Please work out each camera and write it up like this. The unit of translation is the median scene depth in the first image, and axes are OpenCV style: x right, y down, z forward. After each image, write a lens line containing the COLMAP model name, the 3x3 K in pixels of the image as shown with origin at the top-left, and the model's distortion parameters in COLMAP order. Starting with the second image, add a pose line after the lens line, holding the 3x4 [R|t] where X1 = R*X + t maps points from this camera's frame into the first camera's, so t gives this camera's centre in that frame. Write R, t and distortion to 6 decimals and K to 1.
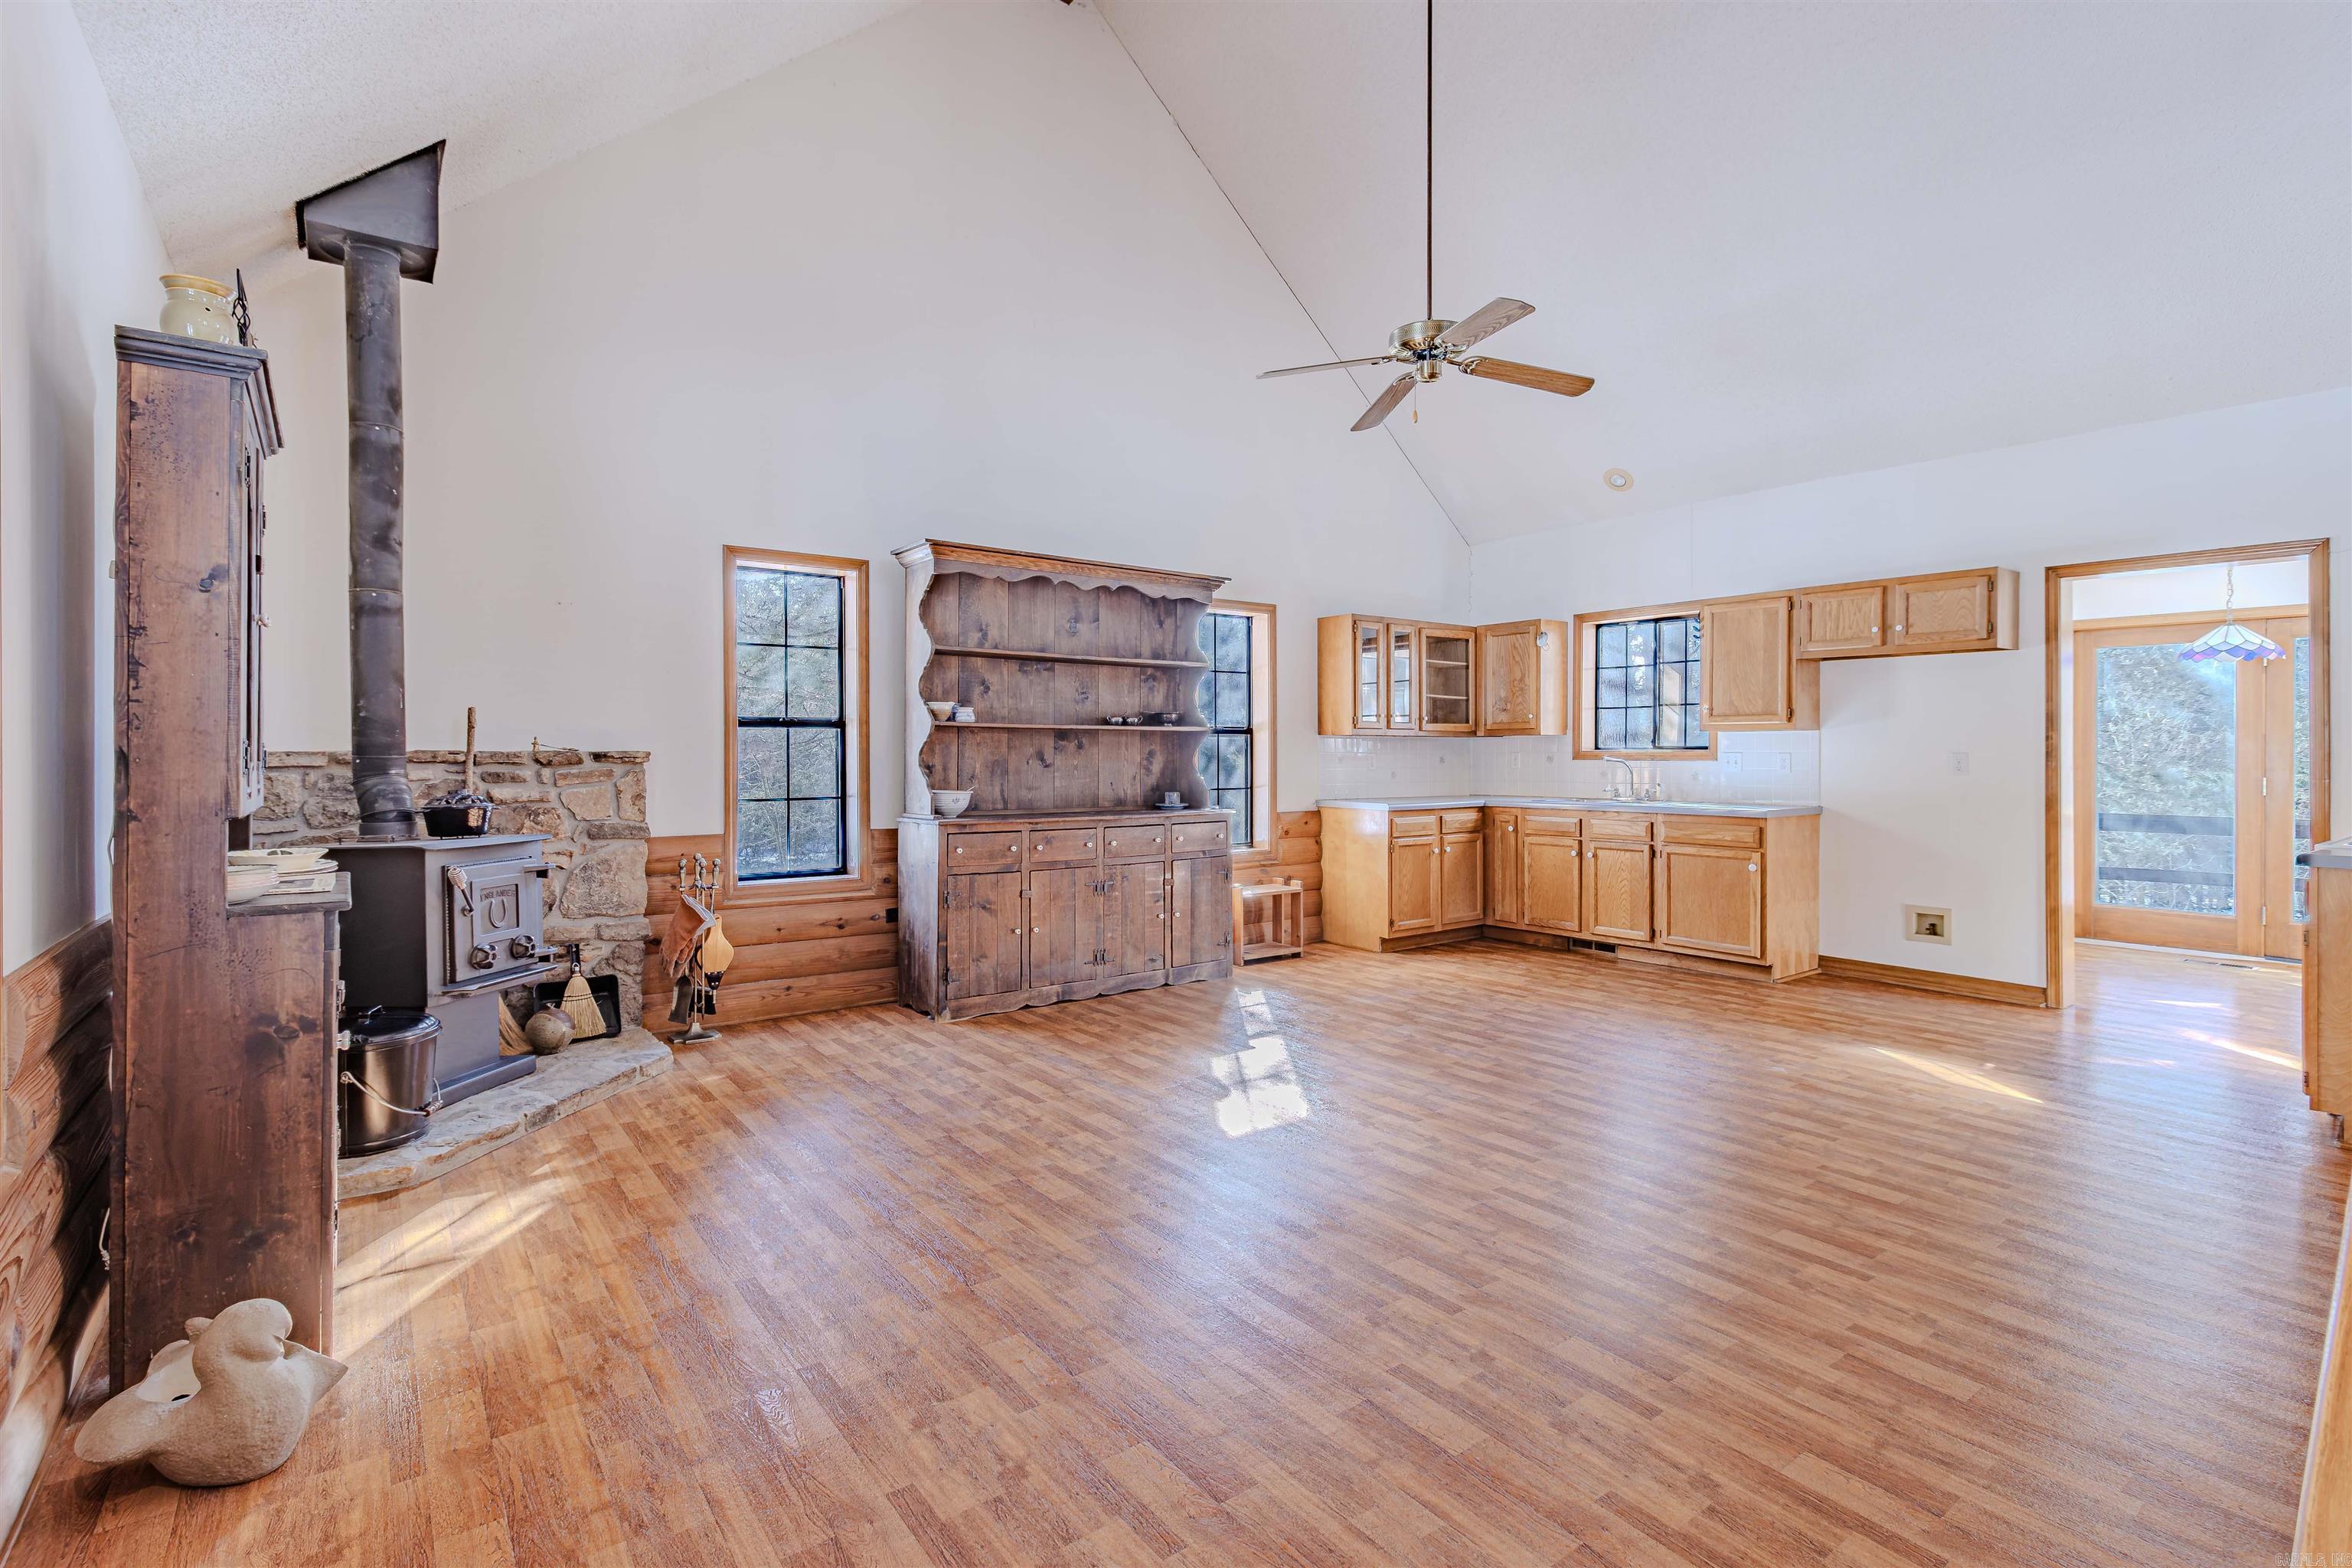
lens RADIAL K [[1112.6, 0, 1177.5], [0, 1112.6, 755.5], [0, 0, 1]] dist [0.000467, 0.000119]
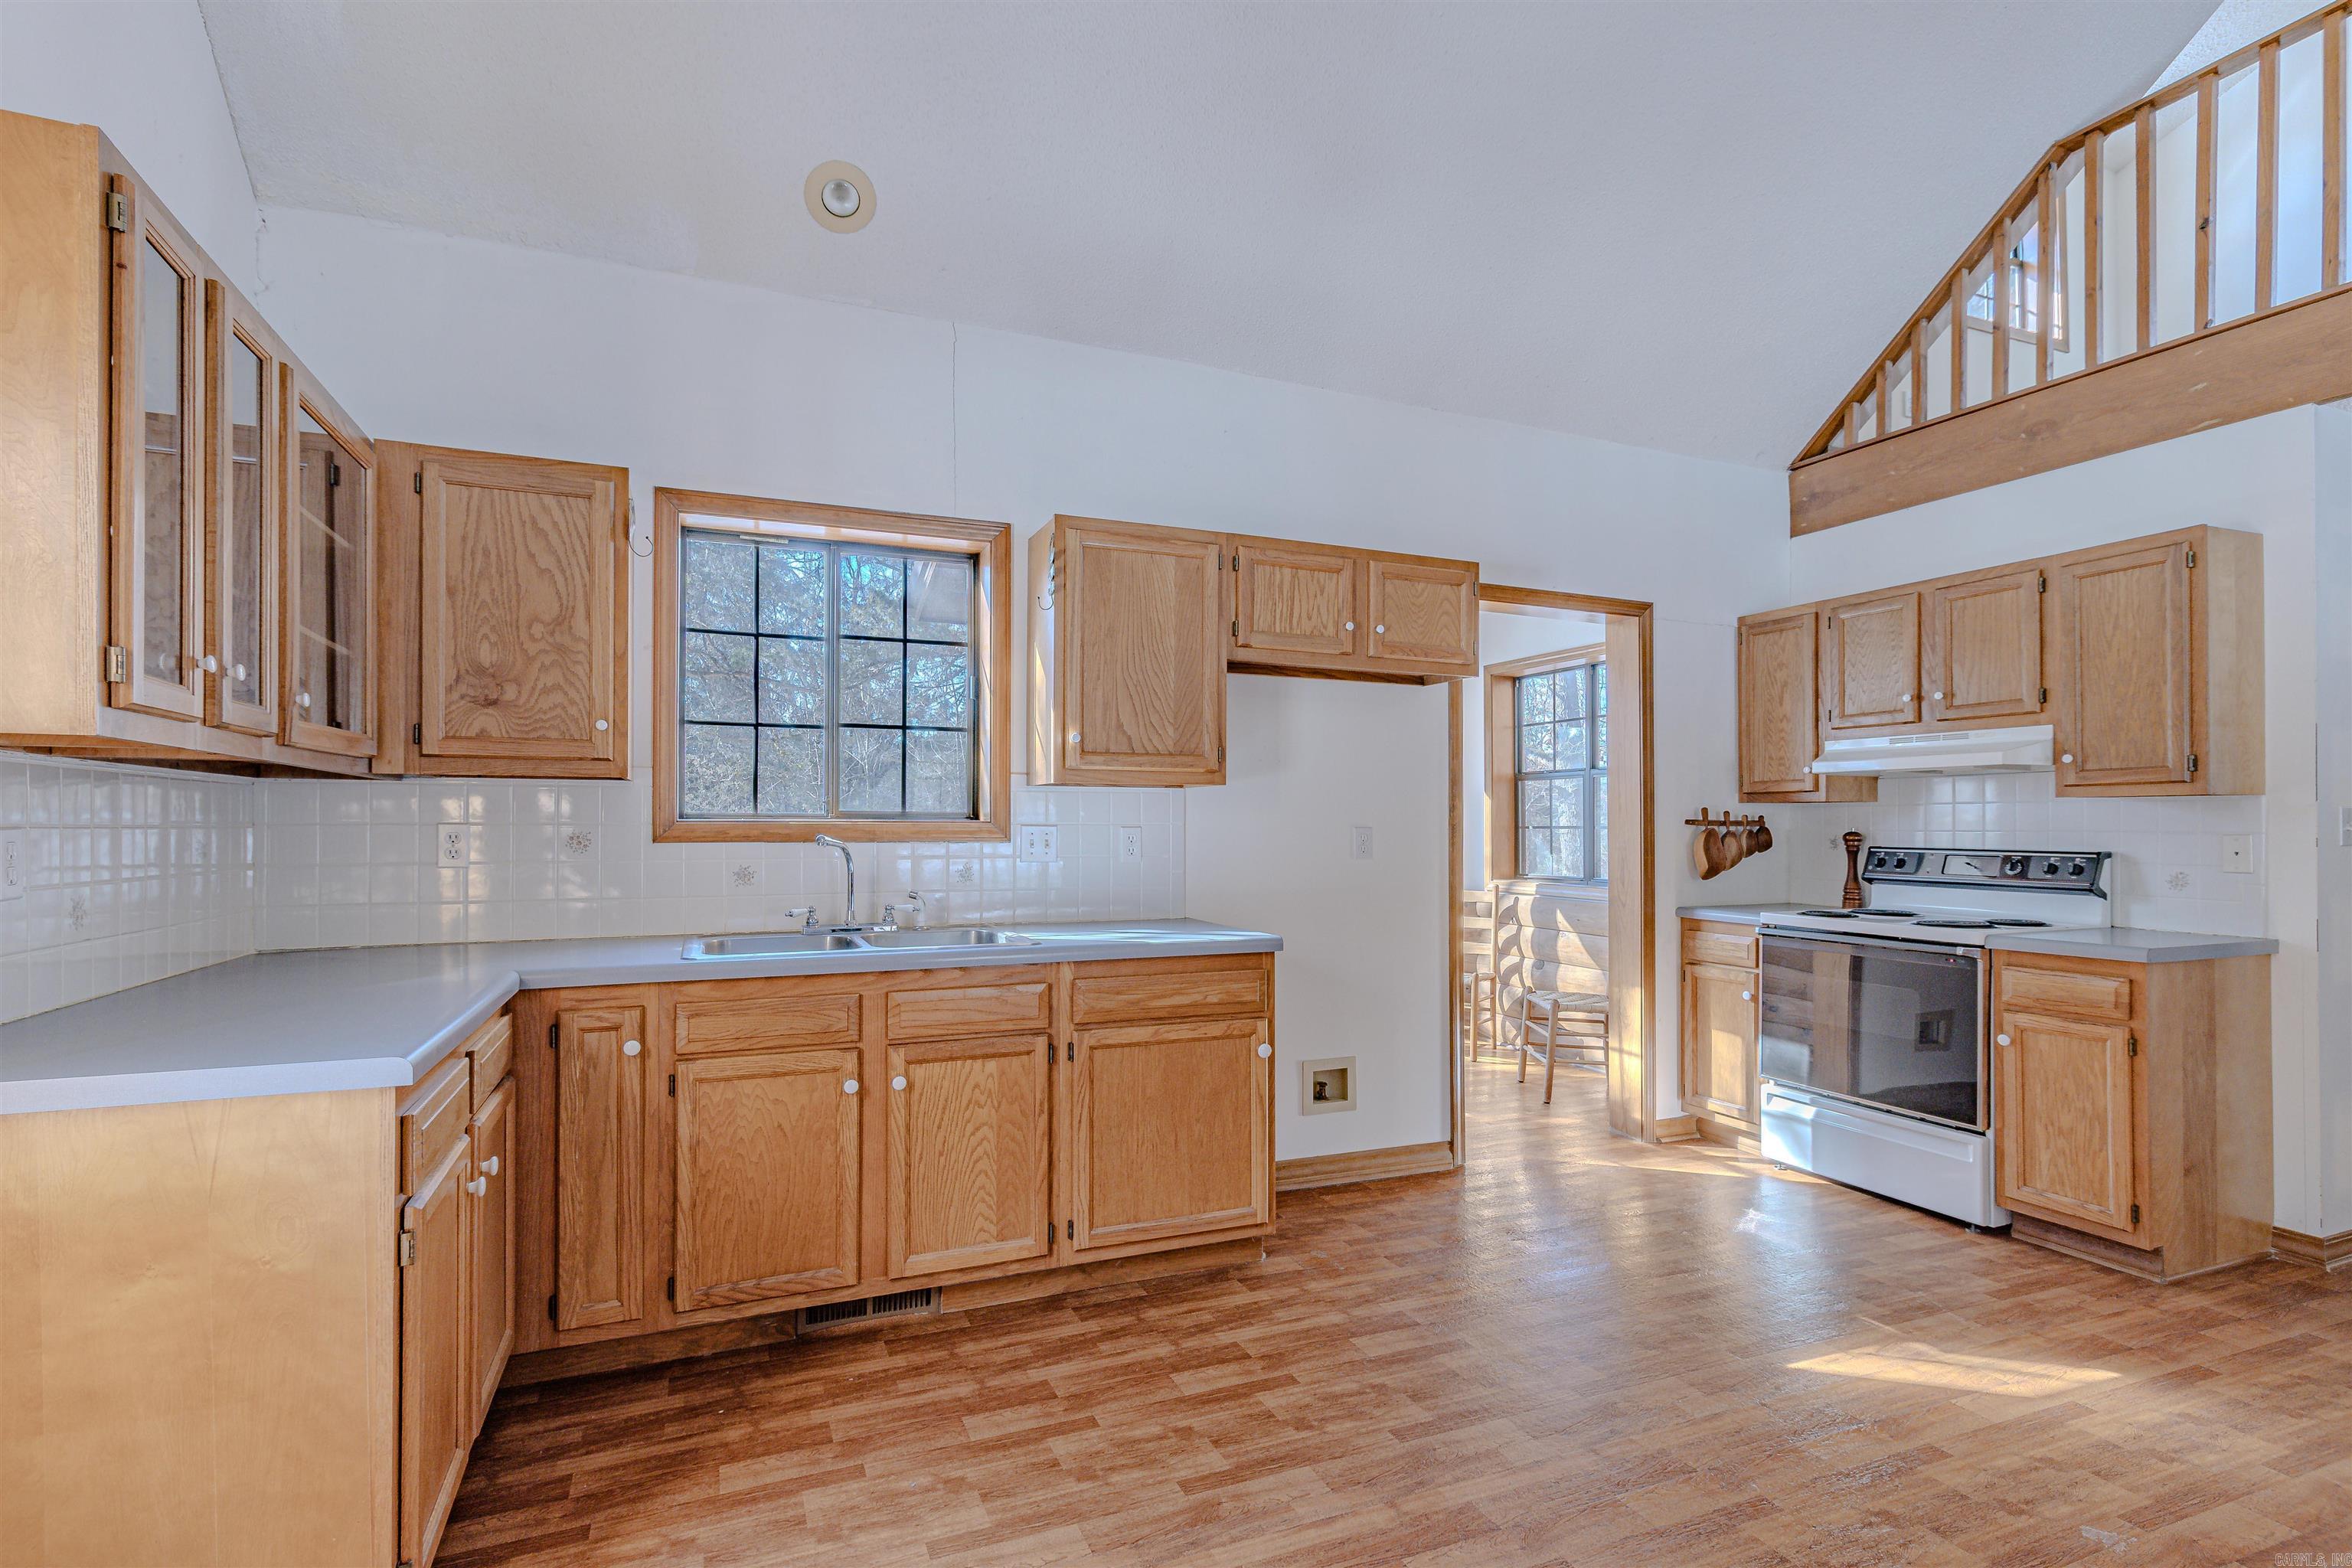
lens RADIAL K [[1095.0, 0, 1173.1], [0, 1095.0, 822.2], [0, 0, 1]] dist [0.003590, 0.000547]
pose [[0.243243, 0.005292, 0.969951, 0.014951], [0.000383, 0.999985, -0.005552, -0.001405], [-0.969965, 0.001722, 0.243237, 0.801623]]
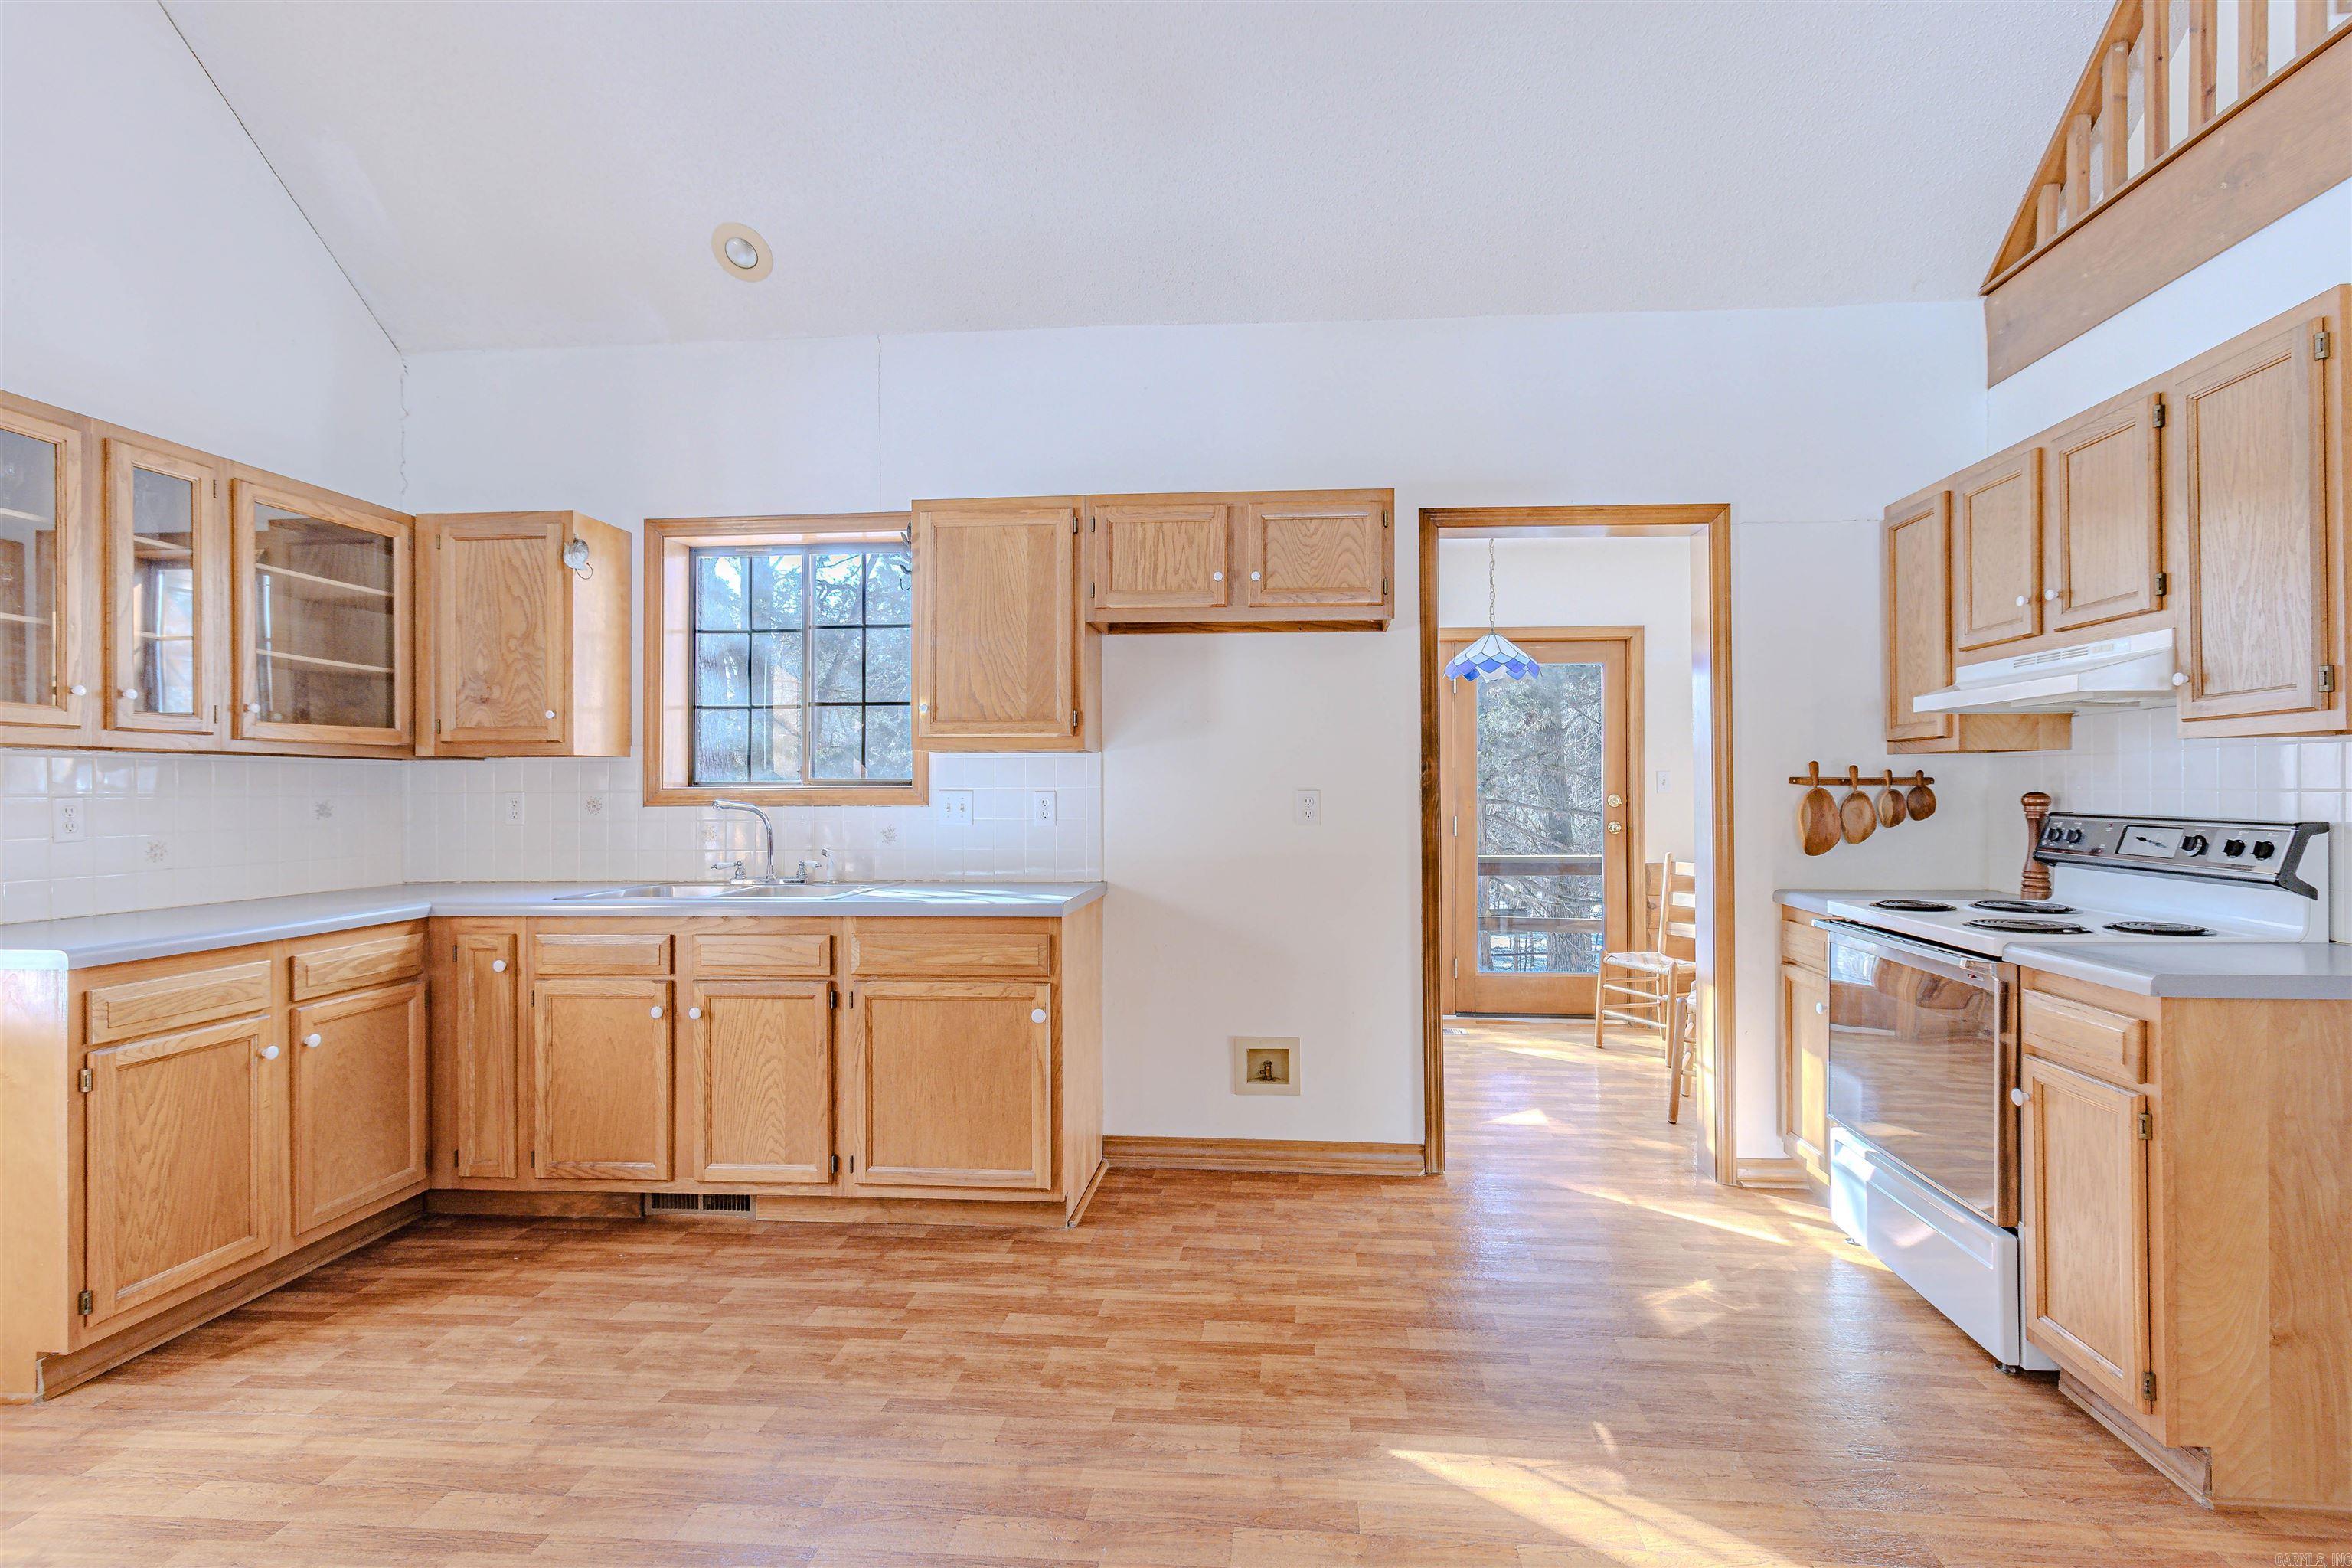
lens RADIAL K [[1104.2, 0, 1233.4], [0, 1104.2, 789.1], [0, 0, 1]] dist [0.002881, 0.000723]
pose [[0.652764, -0.001510, 0.757560, 0.167565], [0.005799, 0.999979, -0.003003, -0.000918], [-0.757539, 0.006354, 0.652758, 0.525206]]
